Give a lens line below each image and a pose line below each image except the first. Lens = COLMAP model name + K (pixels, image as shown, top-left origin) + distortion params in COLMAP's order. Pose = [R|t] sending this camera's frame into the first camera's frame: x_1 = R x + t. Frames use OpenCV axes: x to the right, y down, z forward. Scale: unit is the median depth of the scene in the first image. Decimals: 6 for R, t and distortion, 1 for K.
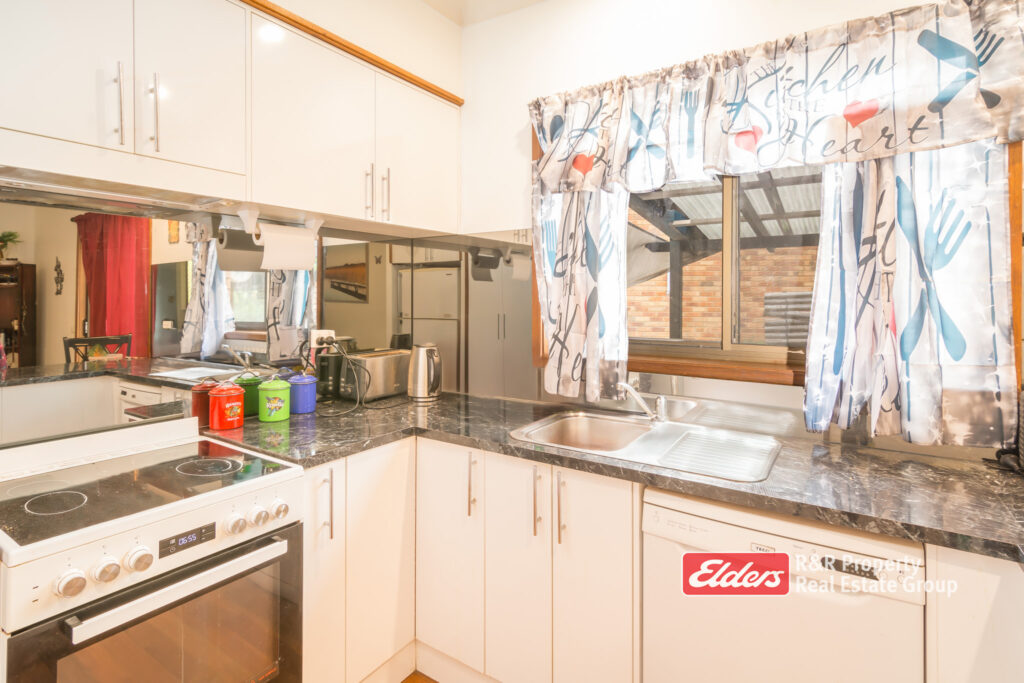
lens RADIAL K [[519.7, 0, 516.9], [0, 519.7, 299.7], [0, 0, 1]] dist [0.003907, 0.002532]
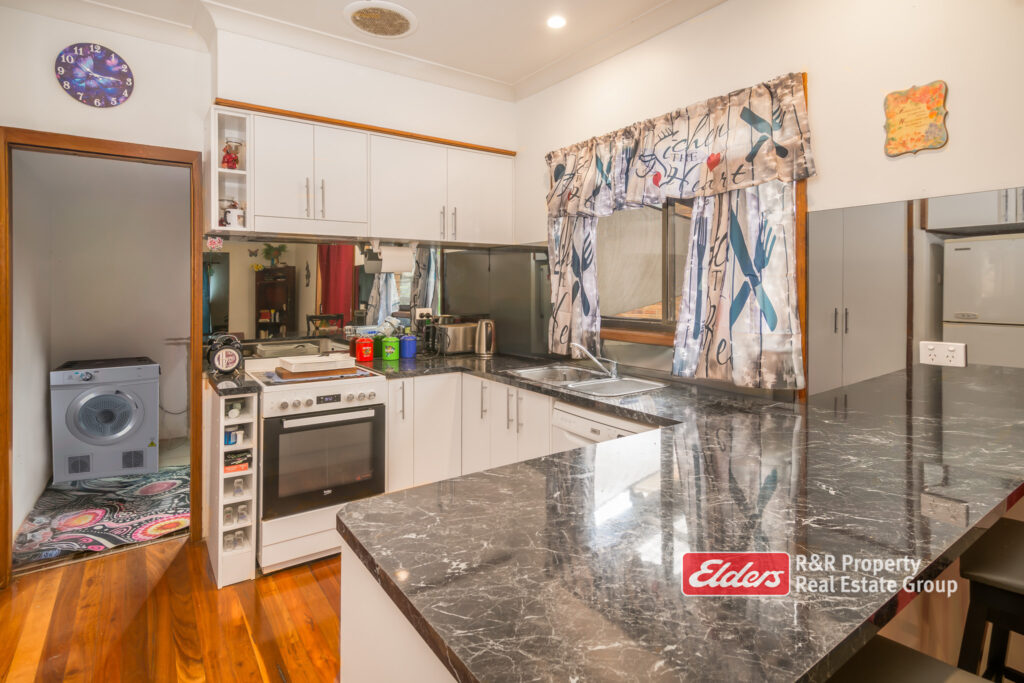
lens RADIAL K [[519.7, 0, 510.6], [0, 519.7, 287.7], [0, 0, 1]] dist [0.003907, 0.002532]
pose [[0.933047, -0.002922, -0.359742, 0.621671], [0.001635, 0.999991, -0.003883, 0.001169], [0.359750, 0.003035, 0.933044, -0.546696]]
